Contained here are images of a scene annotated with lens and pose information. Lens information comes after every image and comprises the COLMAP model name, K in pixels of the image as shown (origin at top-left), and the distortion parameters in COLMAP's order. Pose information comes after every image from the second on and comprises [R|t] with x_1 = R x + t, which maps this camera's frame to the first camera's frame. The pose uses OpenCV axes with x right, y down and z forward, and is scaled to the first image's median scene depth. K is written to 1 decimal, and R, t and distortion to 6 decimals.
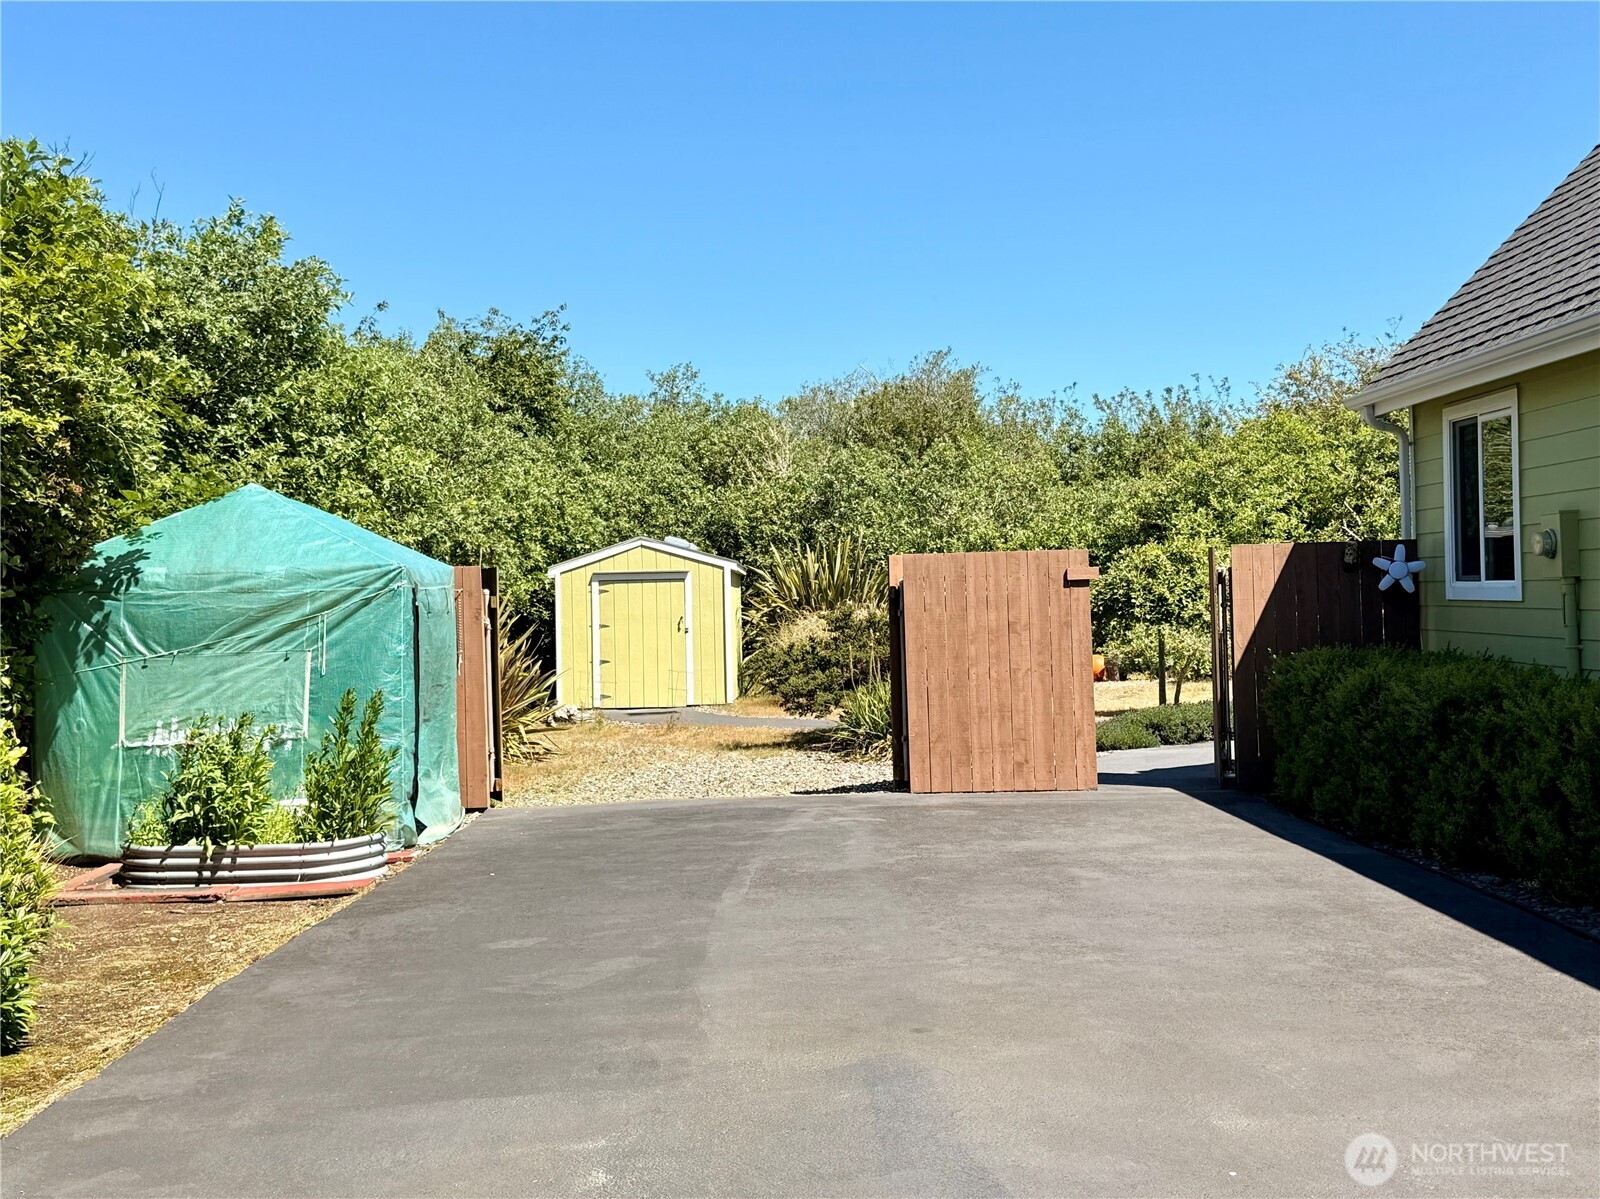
lens RADIAL K [[1724.7, 0, 800.0], [0, 1724.7, 599.5], [0, 0, 1]] dist [0.001542, 0.000920]
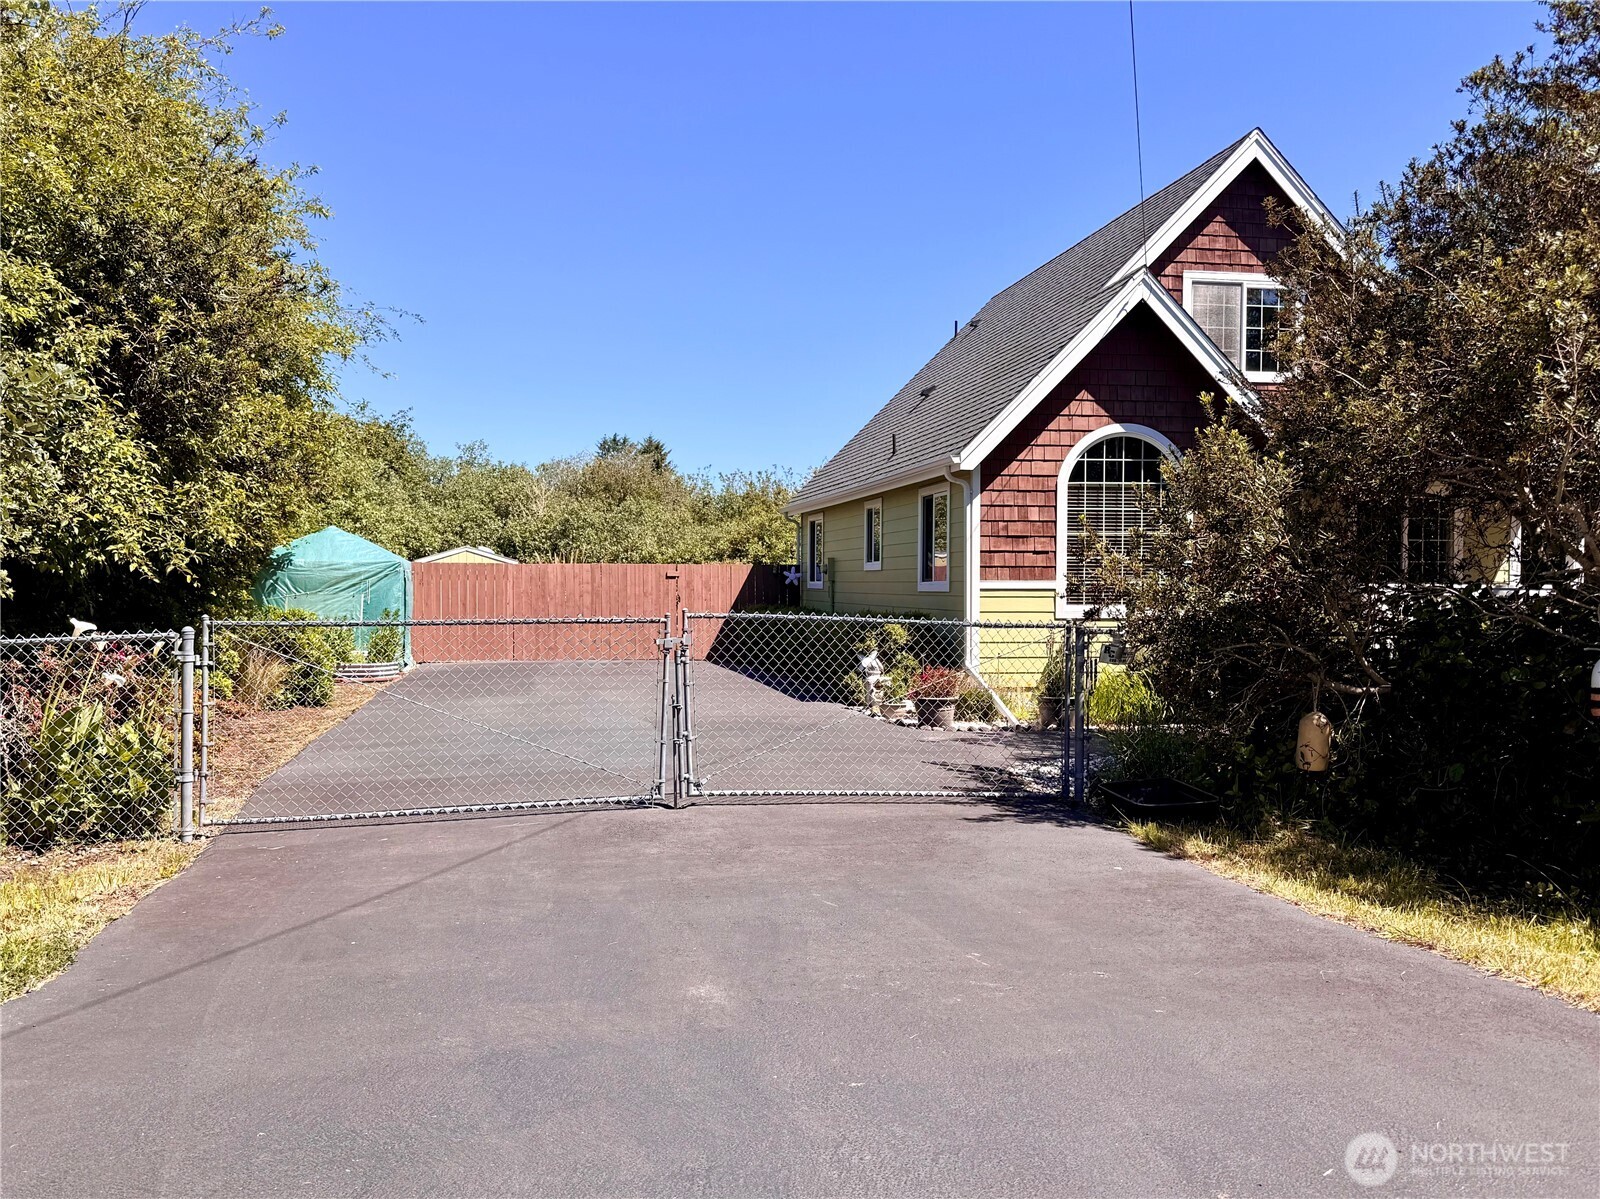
lens RADIAL K [[1257.2, 0, 800.0], [0, 1257.2, 599.5], [0, 0, 1]] dist [0.104568, 0.000211]
pose [[0.978229, 0.028820, 0.205518, -0.014428], [-0.030592, 0.999517, 0.005446, 0.003126], [-0.205262, -0.011615, 0.978638, -0.377512]]
